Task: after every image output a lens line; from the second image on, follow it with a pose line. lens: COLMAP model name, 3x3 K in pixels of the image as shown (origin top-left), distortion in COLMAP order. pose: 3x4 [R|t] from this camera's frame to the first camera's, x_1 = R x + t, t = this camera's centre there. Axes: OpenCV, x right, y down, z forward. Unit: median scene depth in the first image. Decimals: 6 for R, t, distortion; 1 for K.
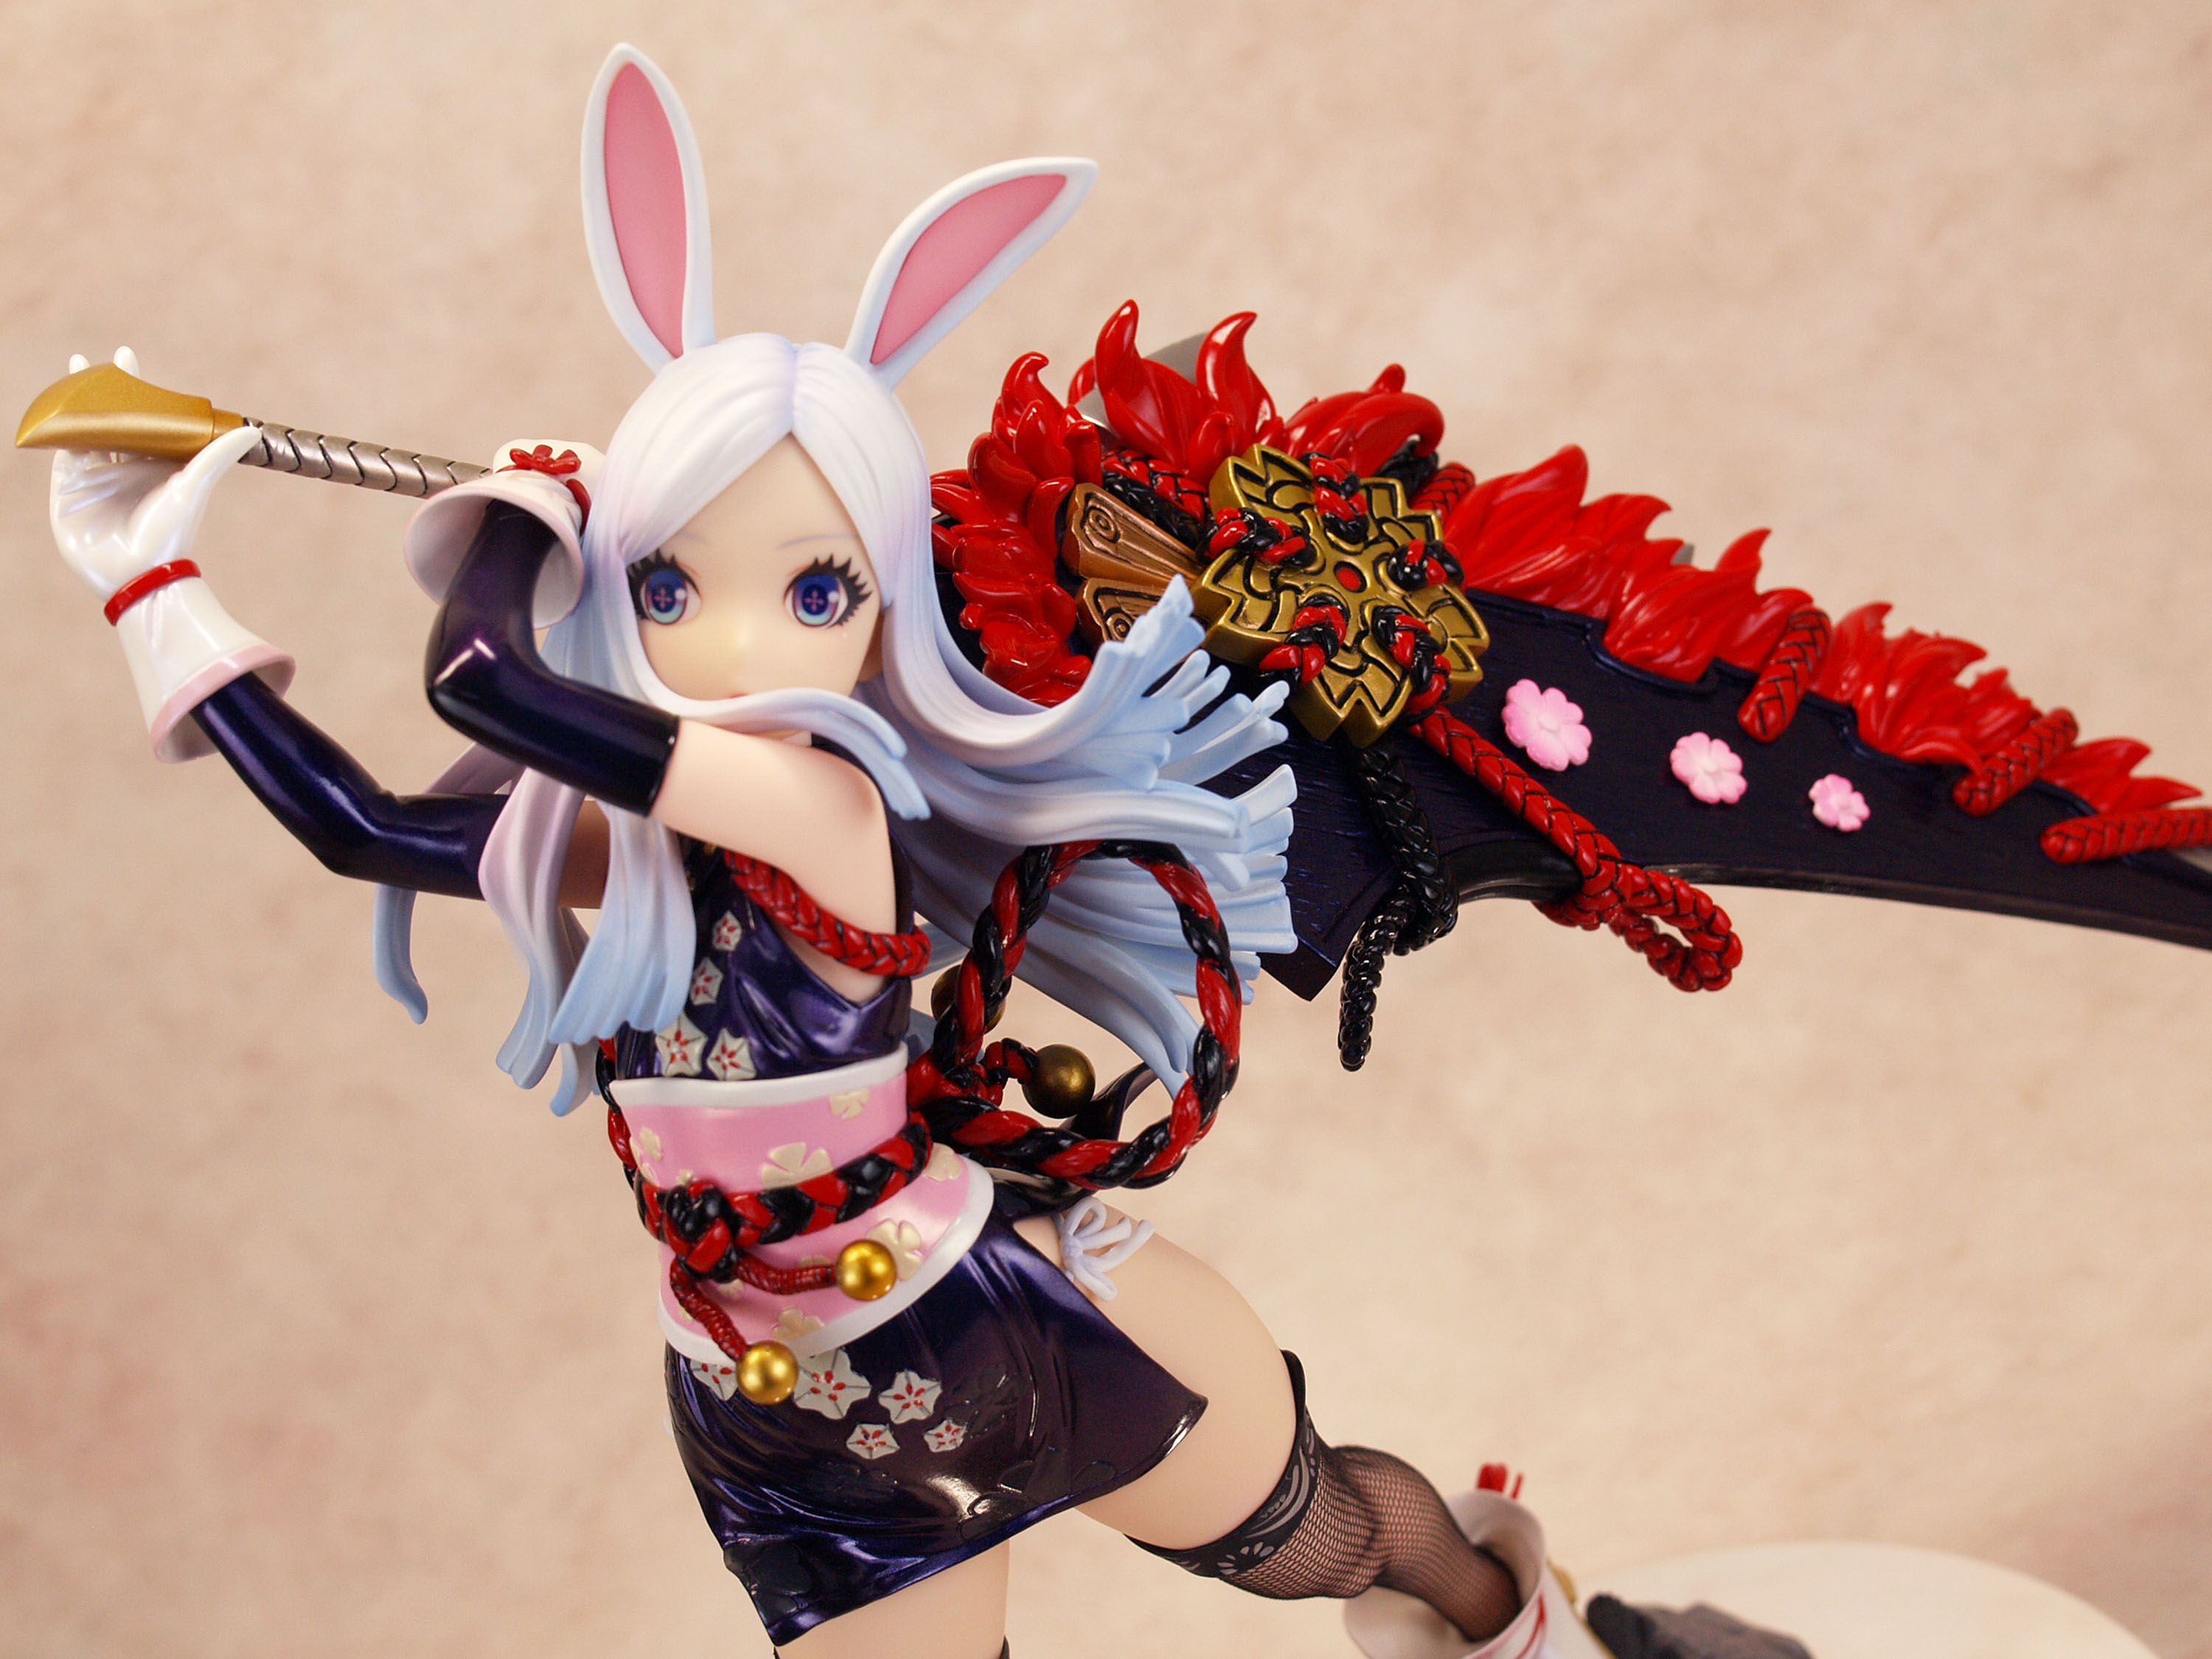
lens RADIAL K [[4844.1, 0, 1106.0], [0, 4844.1, 829.5], [0, 0, 1]] dist [-0.059206, 0.070956]
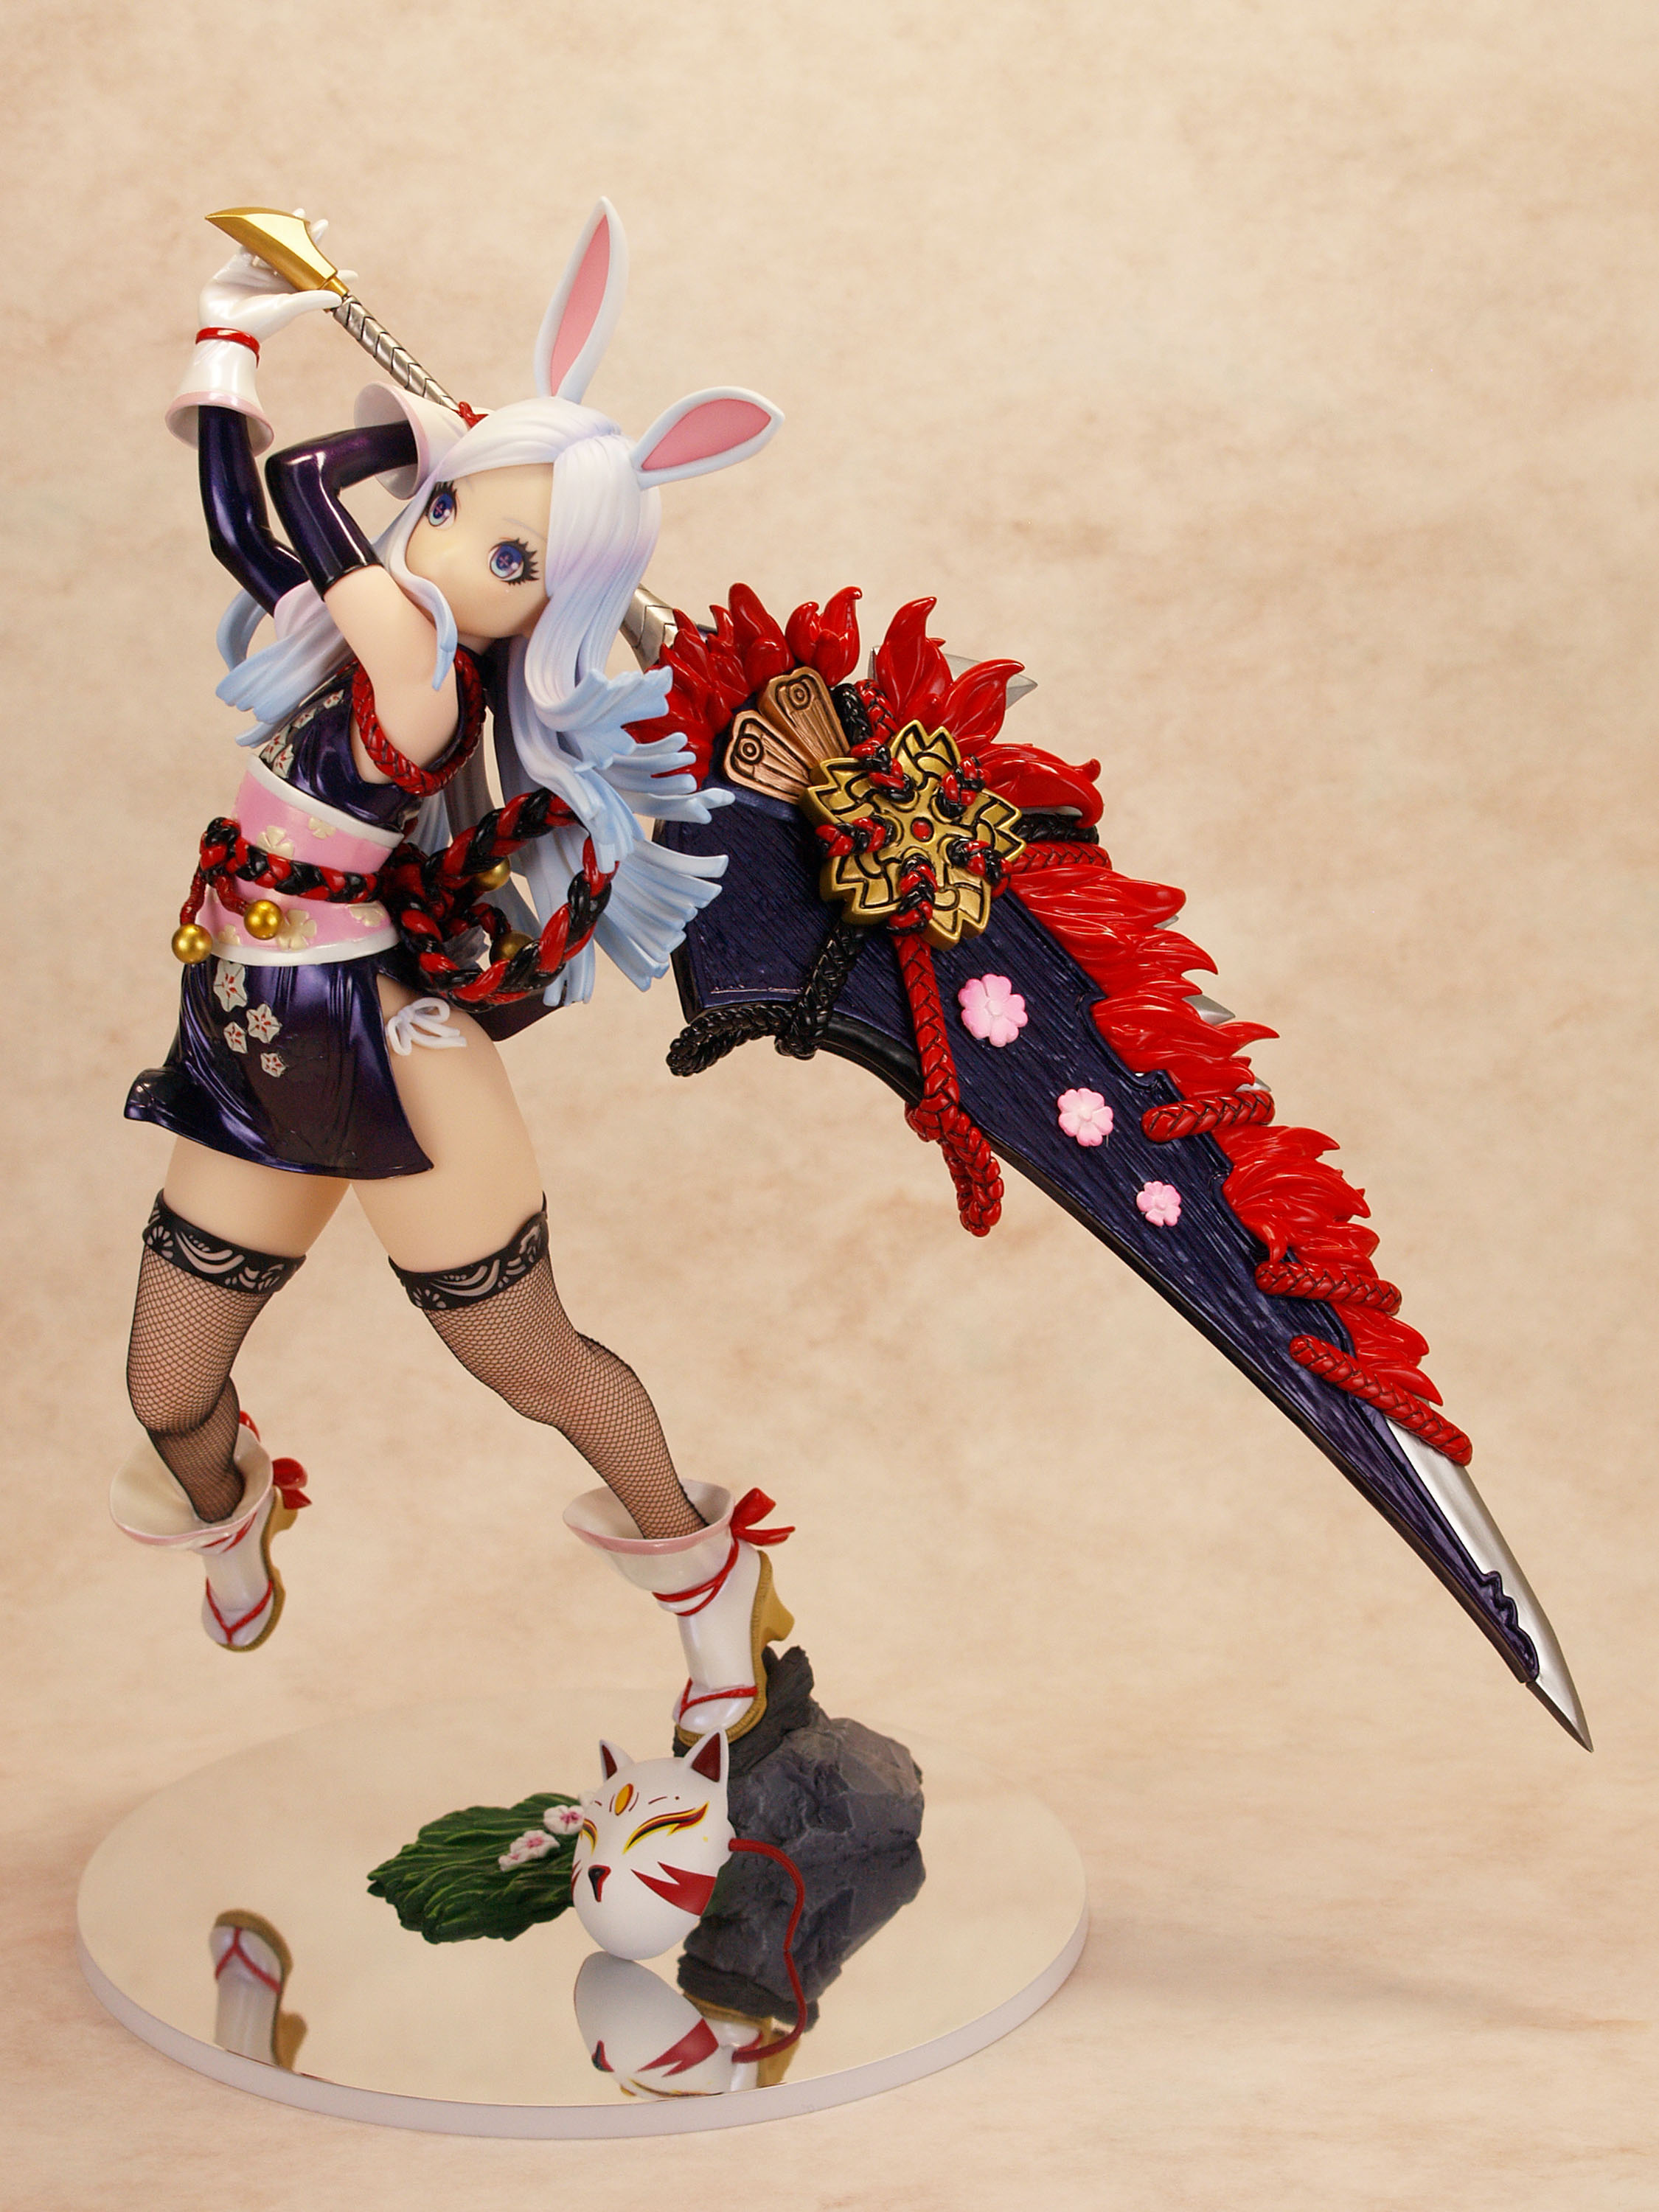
lens RADIAL K [[4844.1, 0, 829.5], [0, 4844.1, 1106.0], [0, 0, 1]] dist [-0.059206, 0.070956]
pose [[0.715462, 0.569208, -0.405114, 0.664833], [-0.599626, 0.797870, 0.062068, -0.059816], [0.358558, 0.198509, 0.912157, -0.306182]]
